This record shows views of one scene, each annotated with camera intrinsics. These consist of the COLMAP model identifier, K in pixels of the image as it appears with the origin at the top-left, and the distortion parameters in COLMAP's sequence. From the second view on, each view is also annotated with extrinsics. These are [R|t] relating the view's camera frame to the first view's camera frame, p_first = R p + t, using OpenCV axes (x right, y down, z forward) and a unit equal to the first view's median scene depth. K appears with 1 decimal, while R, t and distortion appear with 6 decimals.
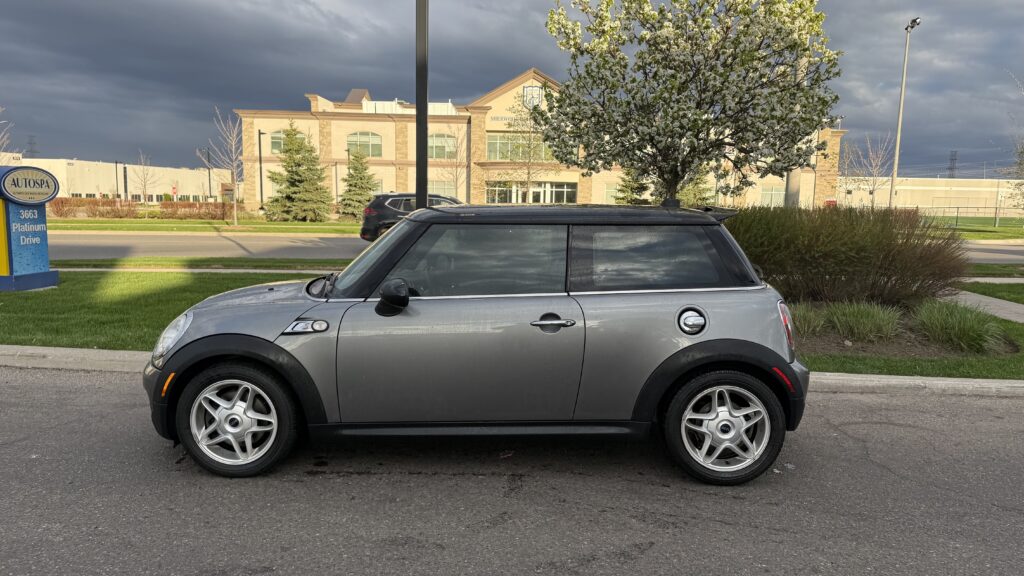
lens RADIAL K [[719.4, 0, 514.7], [0, 719.4, 287.3], [0, 0, 1]] dist [0.090679, -0.131139]
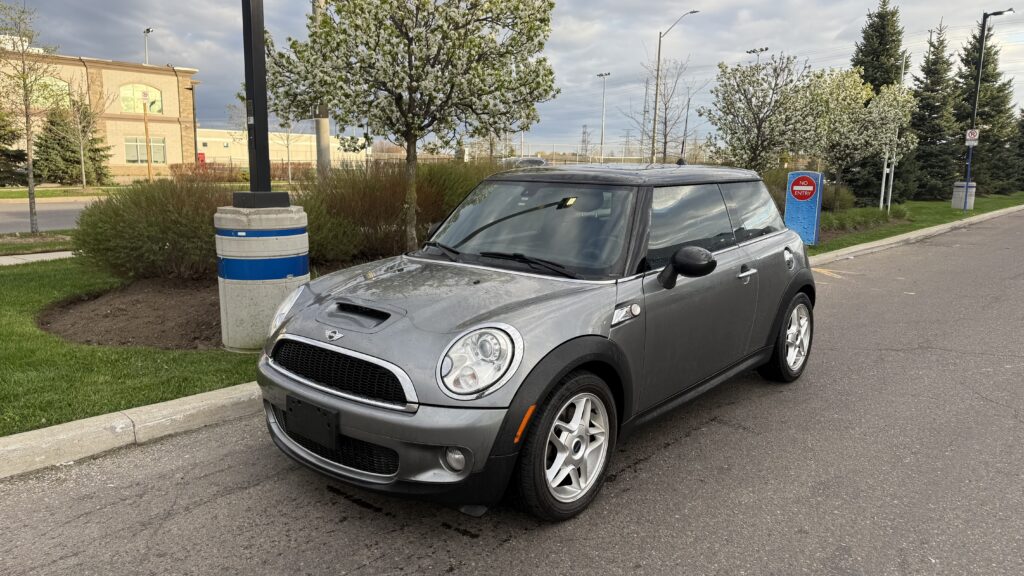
lens RADIAL K [[719.4, 0, 514.7], [0, 719.4, 287.3], [0, 0, 1]] dist [0.090679, -0.131139]
pose [[0.630463, -0.139234, 0.763630, -0.745647], [0.088894, 0.990259, 0.107164, -0.059751], [-0.771113, 0.000319, 0.636699, 0.402985]]
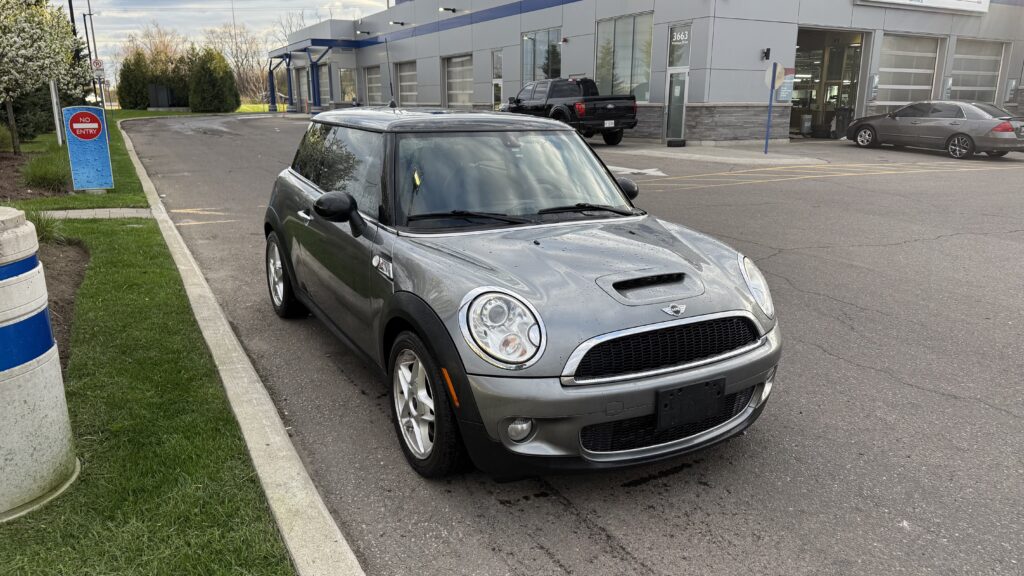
lens RADIAL K [[719.4, 0, 514.7], [0, 719.4, 287.3], [0, 0, 1]] dist [0.090679, -0.131139]
pose [[-0.491997, -0.238796, 0.837207, -0.785136], [0.107239, 0.937701, 0.330480, -0.177965], [-0.863967, 0.252377, -0.435738, 1.218774]]
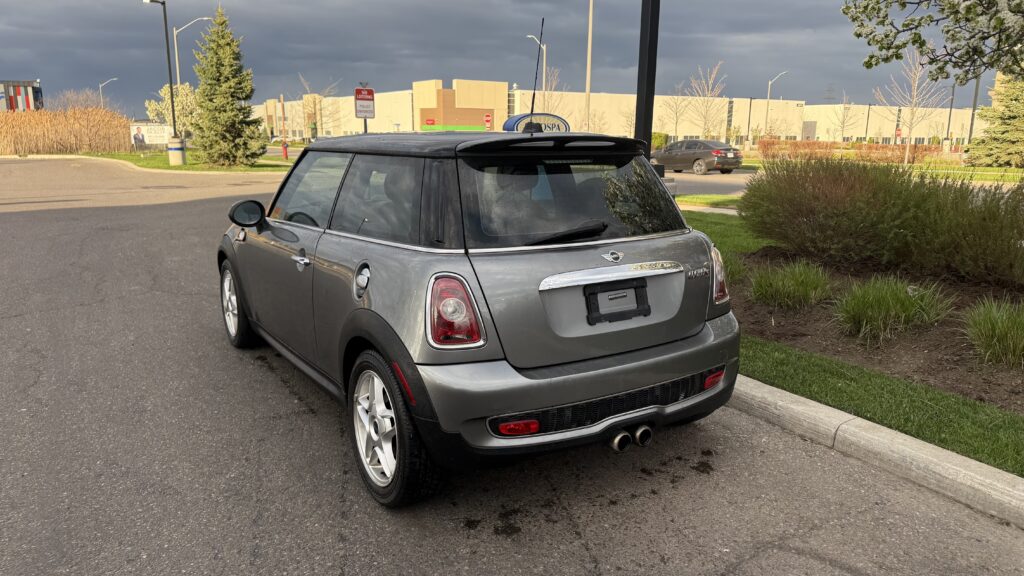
lens RADIAL K [[719.4, 0, 514.7], [0, 719.4, 287.3], [0, 0, 1]] dist [0.090679, -0.131139]
pose [[0.545500, 0.160208, -0.822656, 0.711053], [-0.098033, 0.987019, 0.127212, -0.044101], [0.832358, 0.011254, 0.554125, 0.515549]]
